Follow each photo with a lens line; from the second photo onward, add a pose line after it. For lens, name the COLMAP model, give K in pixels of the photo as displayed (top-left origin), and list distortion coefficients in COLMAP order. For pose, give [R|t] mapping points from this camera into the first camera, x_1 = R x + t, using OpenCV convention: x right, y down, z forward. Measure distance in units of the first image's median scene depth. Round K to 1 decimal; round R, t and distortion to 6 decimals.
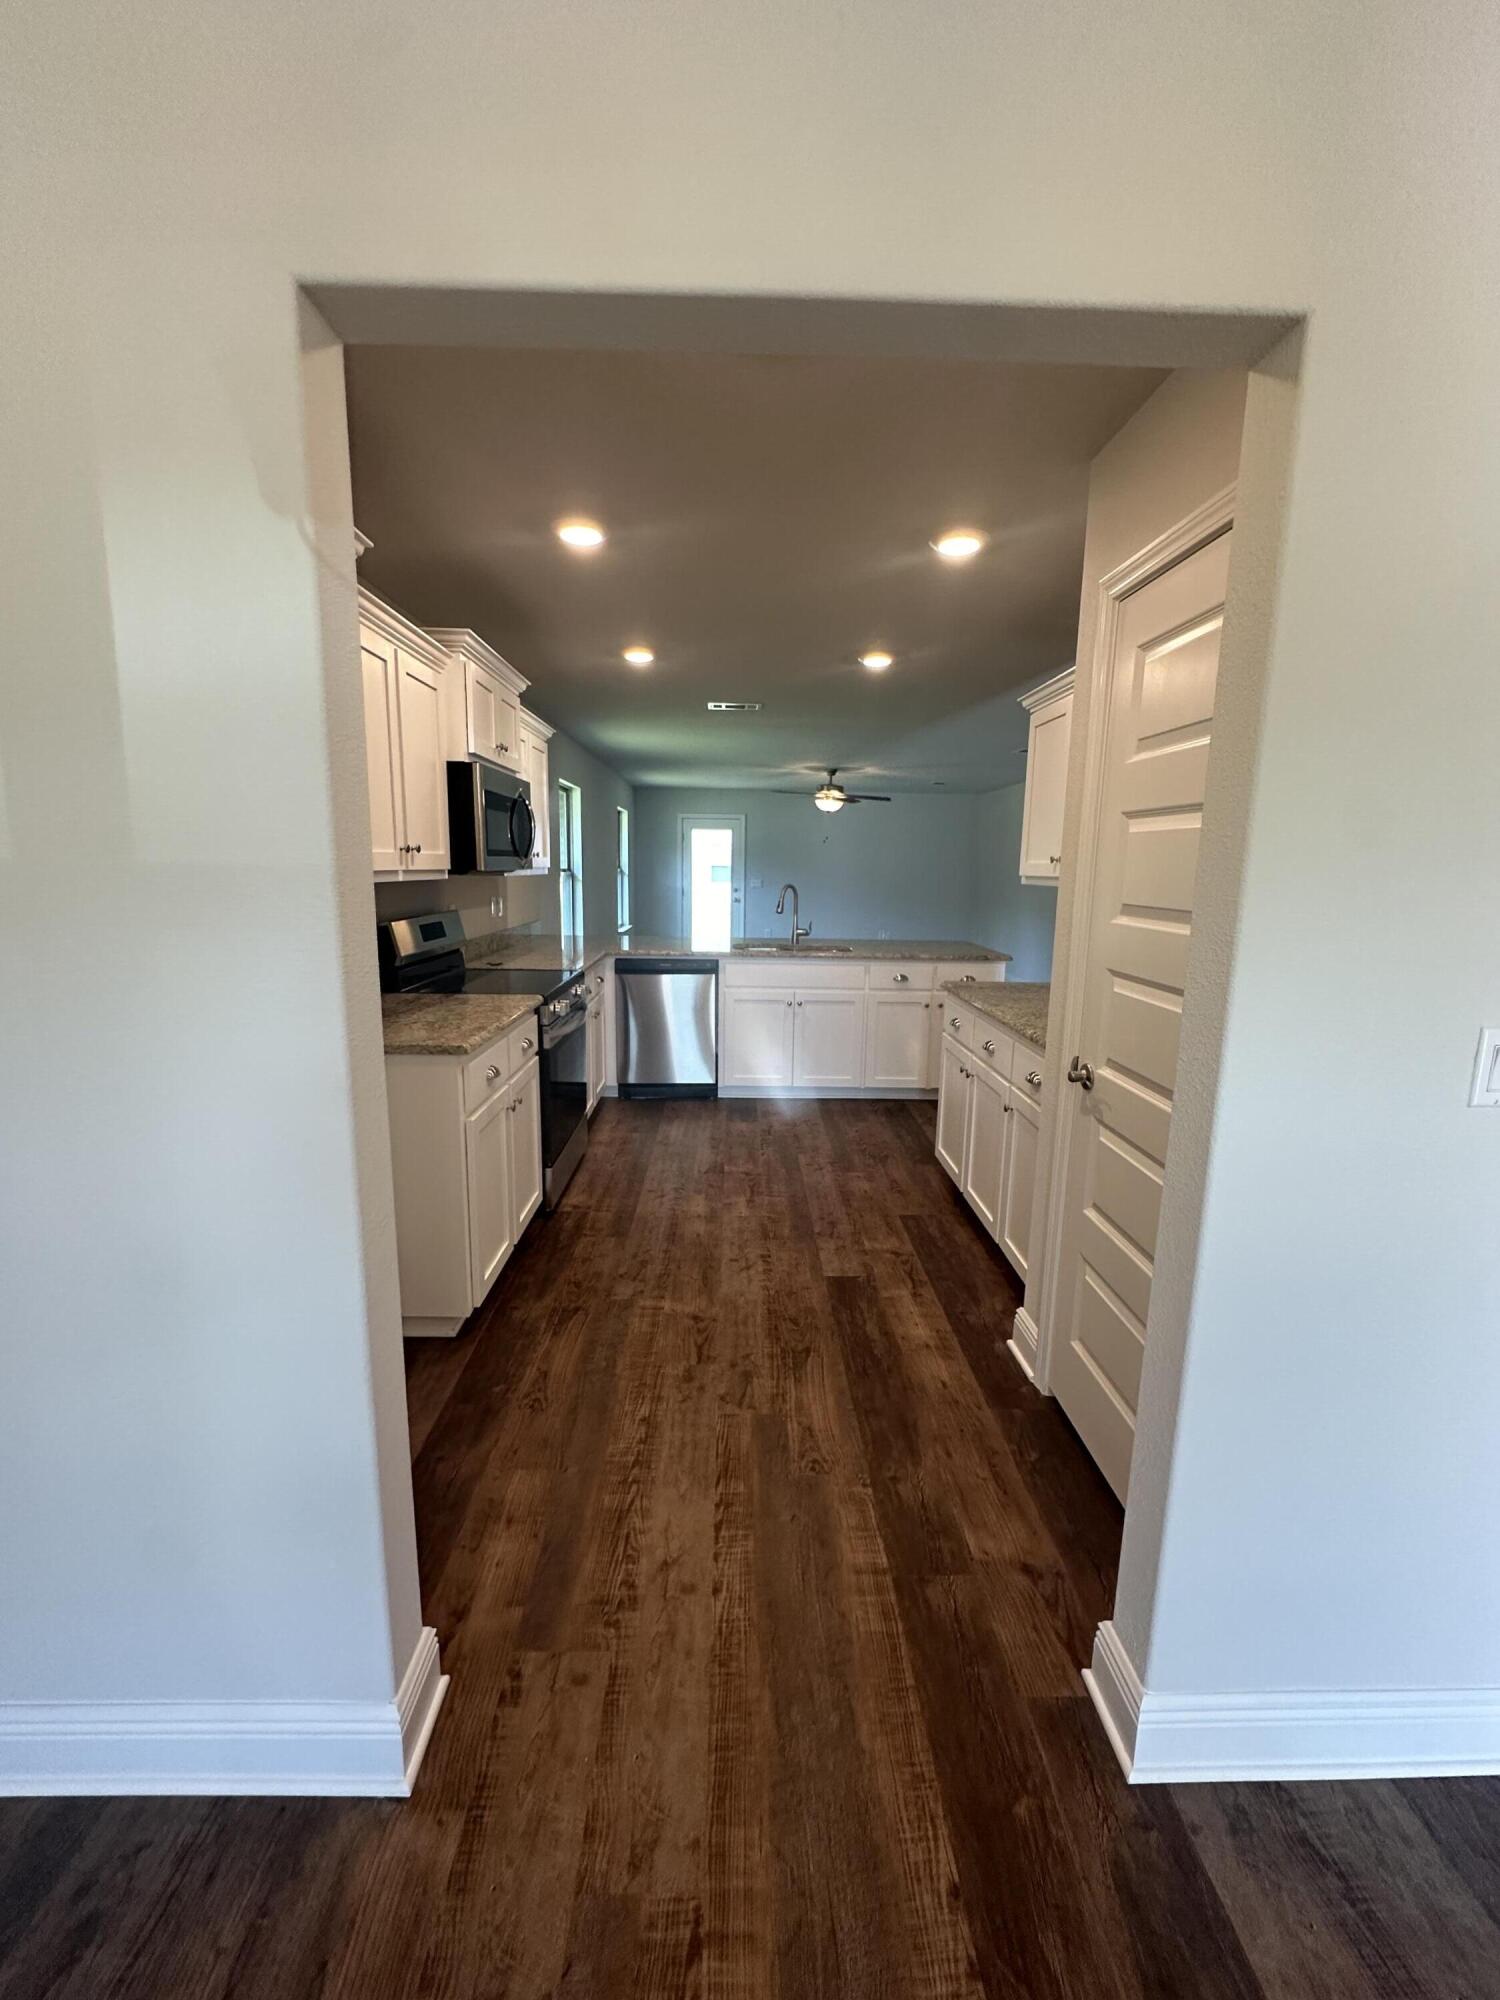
lens RADIAL K [[802.8, 0, 748.1], [0, 802.8, 1000.1], [0, 0, 1]] dist [-0.003450, -0.000167]
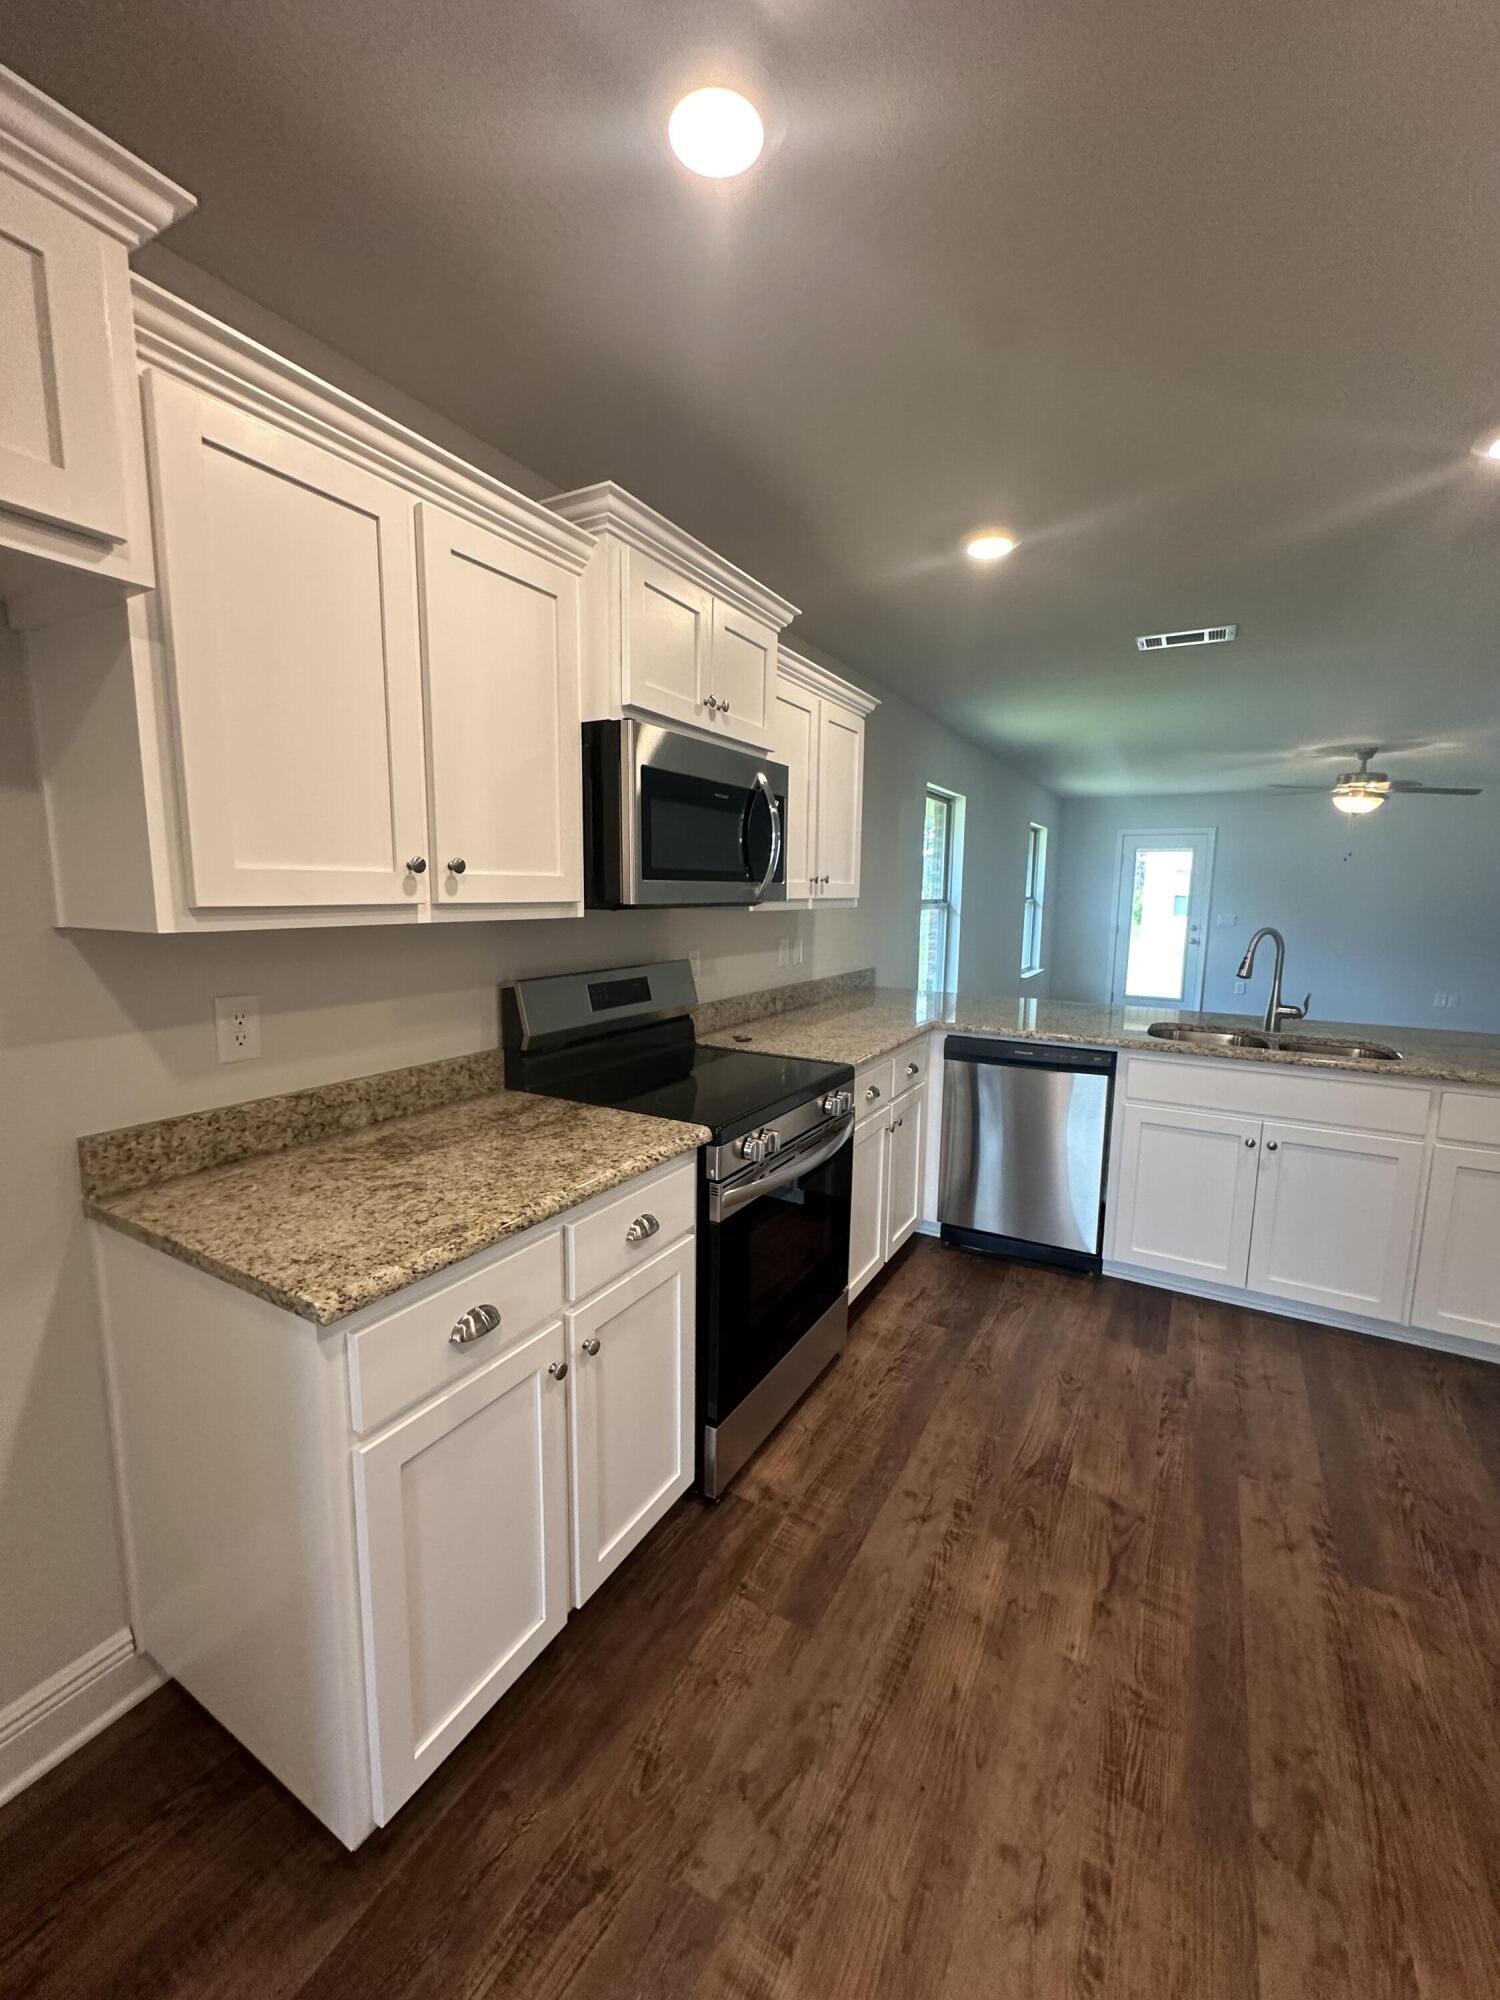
lens RADIAL K [[802.8, 0, 748.0], [0, 802.8, 1000.5], [0, 0, 1]] dist [-0.003450, -0.000167]
pose [[0.859332, 0.066662, -0.507056, 0.036339], [-0.085182, 0.996275, -0.013384, -0.075247], [0.504275, 0.054693, 0.861809, 0.449662]]
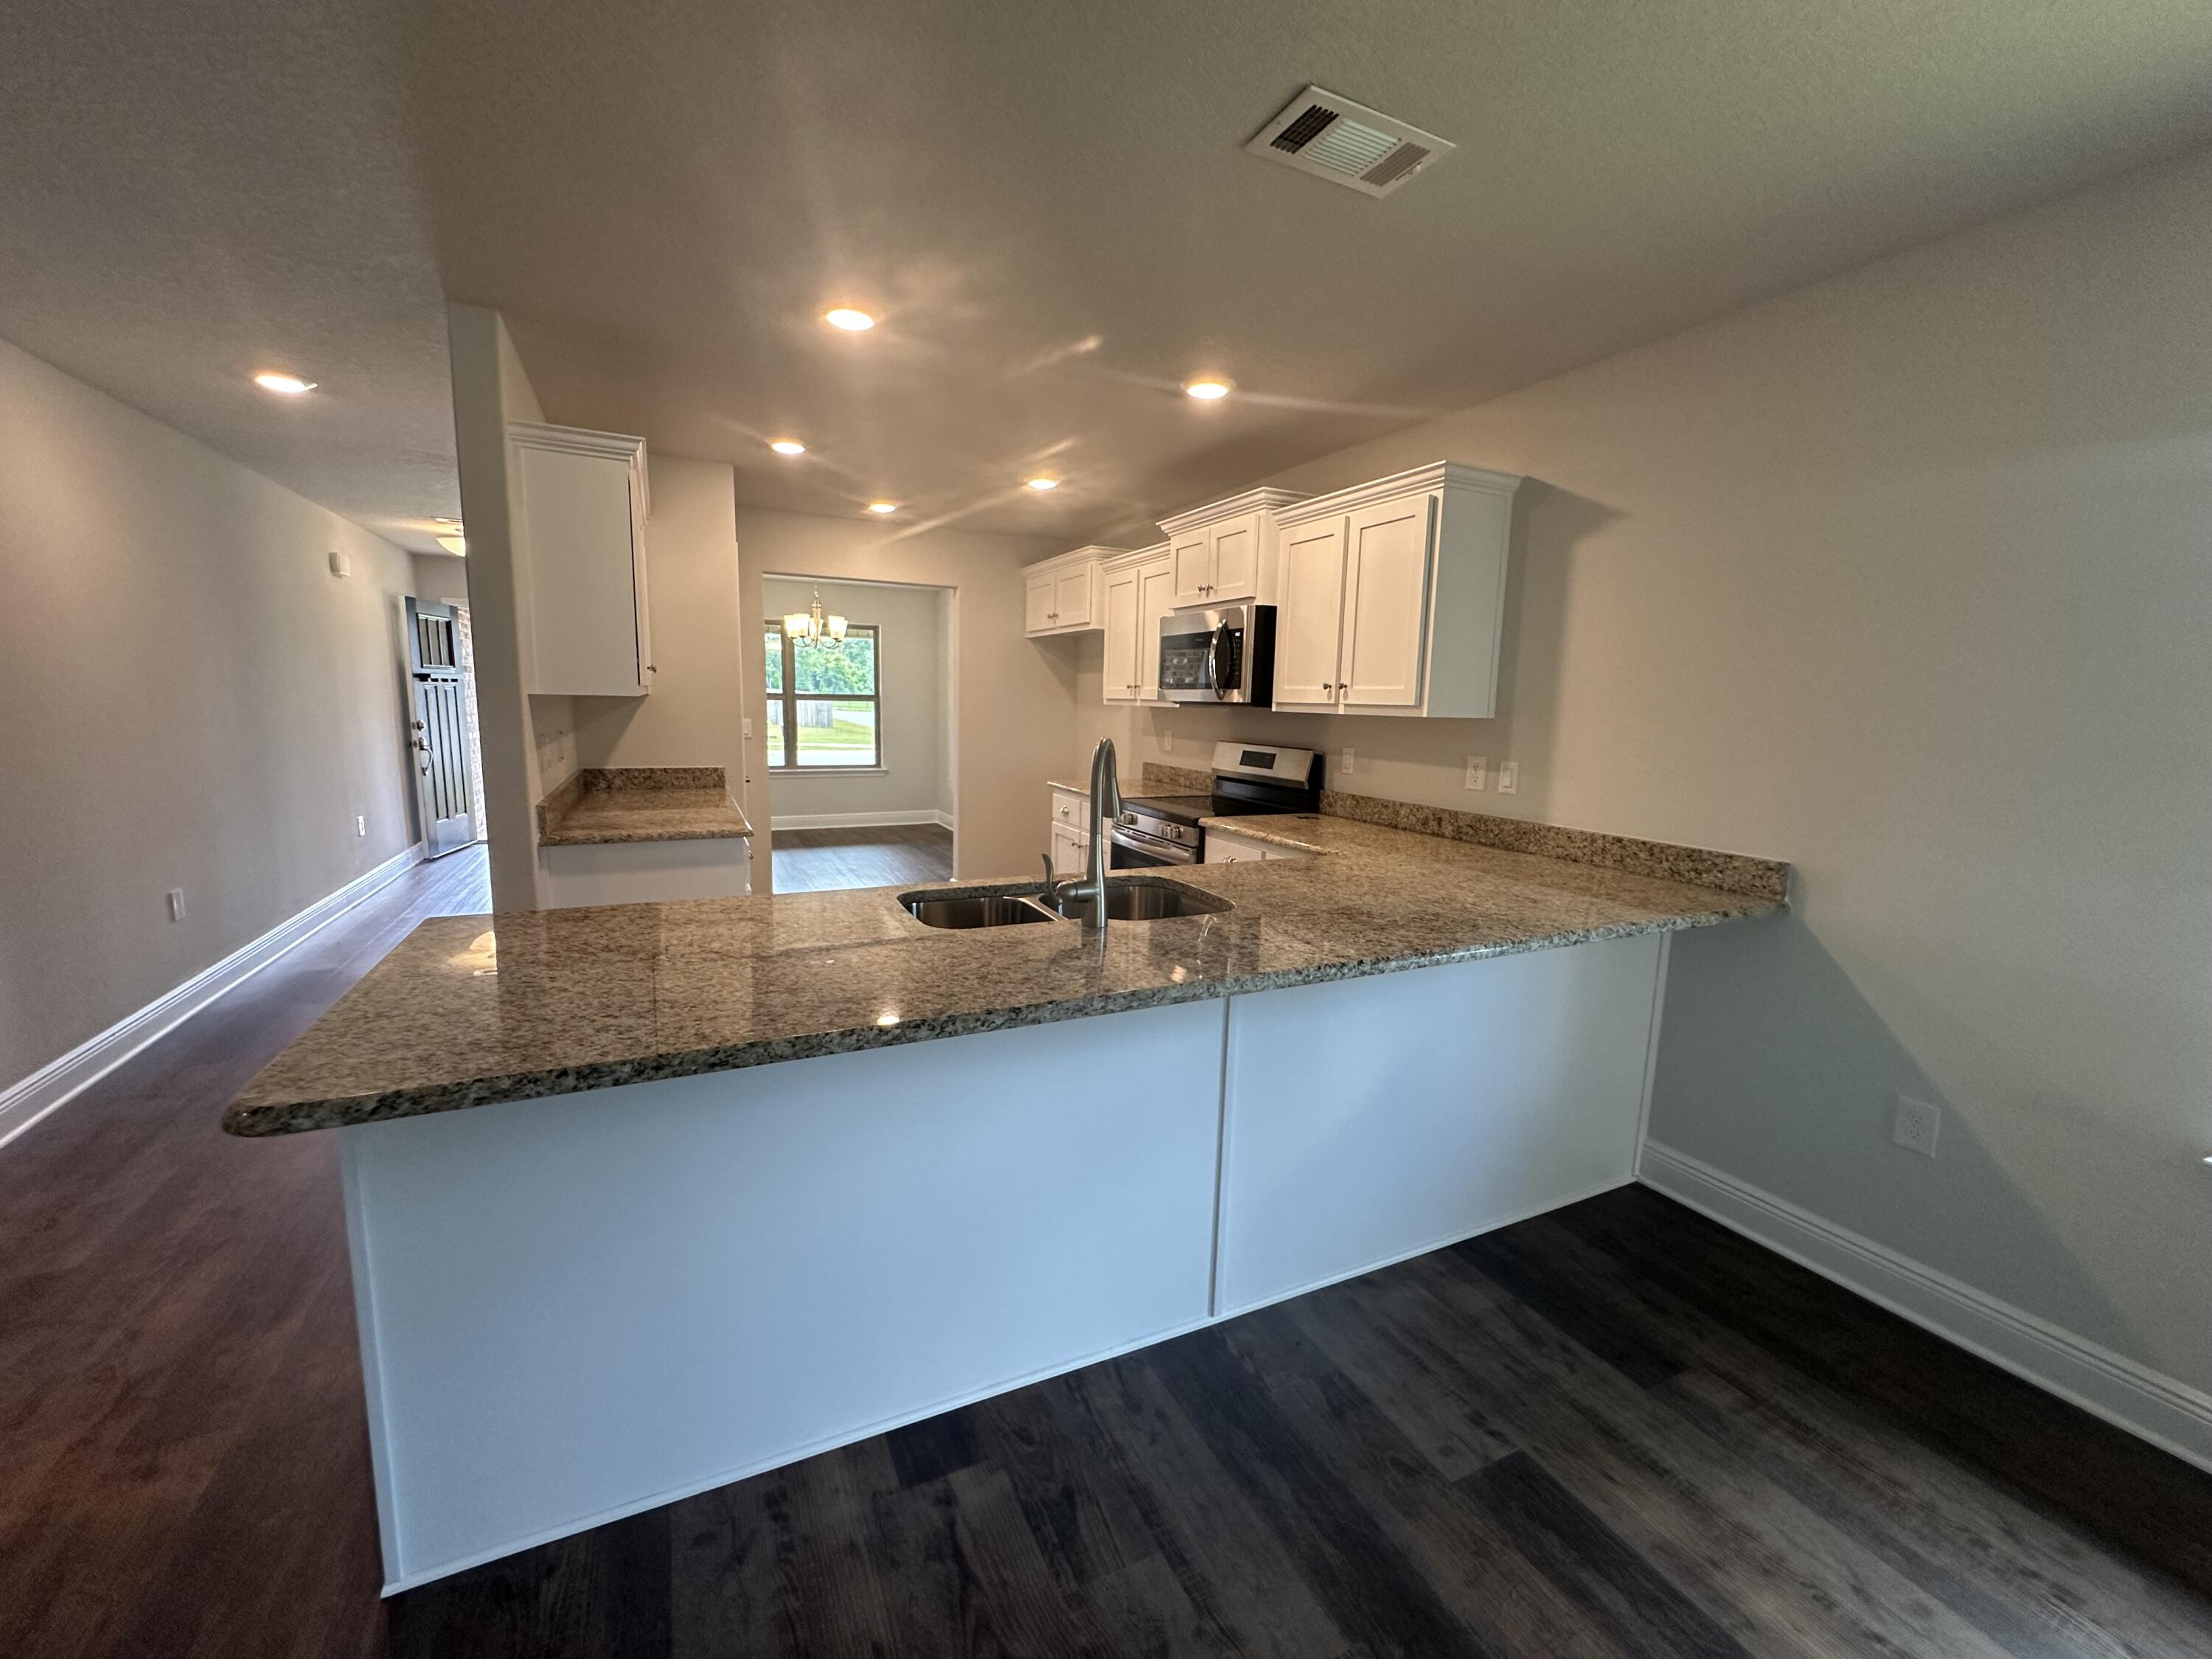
lens RADIAL K [[887.9, 0, 1104.0], [0, 887.9, 825.6], [0, 0, 1]] dist [-0.003450, -0.000167]
pose [[-0.906552, 0.034371, -0.420692, 0.290840], [-0.098116, 0.952219, 0.289228, -0.308572], [0.410532, 0.303477, -0.859863, 1.852628]]
